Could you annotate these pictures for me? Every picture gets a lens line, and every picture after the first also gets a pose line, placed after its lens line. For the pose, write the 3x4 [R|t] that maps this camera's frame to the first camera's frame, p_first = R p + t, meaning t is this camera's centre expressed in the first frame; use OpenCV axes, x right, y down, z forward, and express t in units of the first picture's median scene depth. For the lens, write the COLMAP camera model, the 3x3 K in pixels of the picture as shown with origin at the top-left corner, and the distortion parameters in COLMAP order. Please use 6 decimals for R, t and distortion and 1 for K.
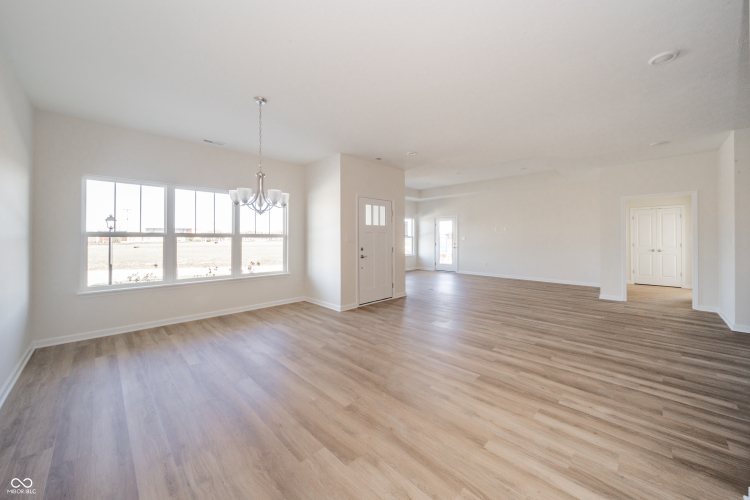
lens RADIAL K [[302.1, 0, 376.4], [0, 302.1, 236.8], [0, 0, 1]] dist [0.000431, 0.000083]
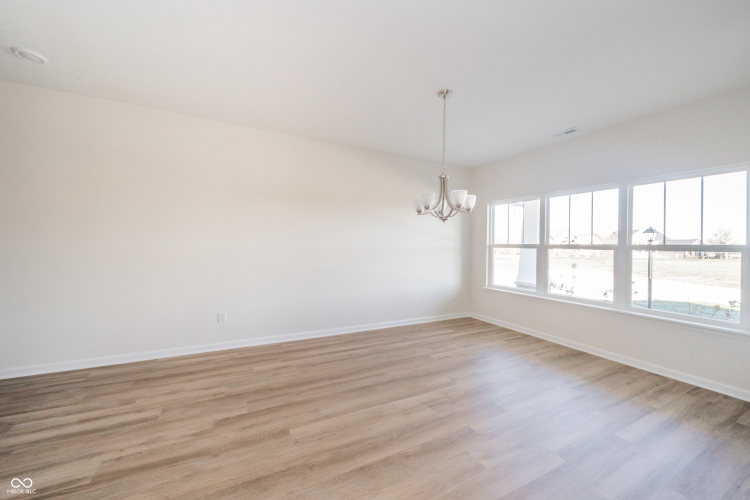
lens RADIAL K [[264.0, 0, 375.0], [0, 264.0, 250.0], [0, 0, 1]] dist [0.001151, 0.000095]
pose [[-0.286458, 0.005634, -0.958076, 0.379334], [-0.009868, 0.999912, 0.008831, 0.003029], [0.958042, 0.011984, -0.286377, 0.949050]]
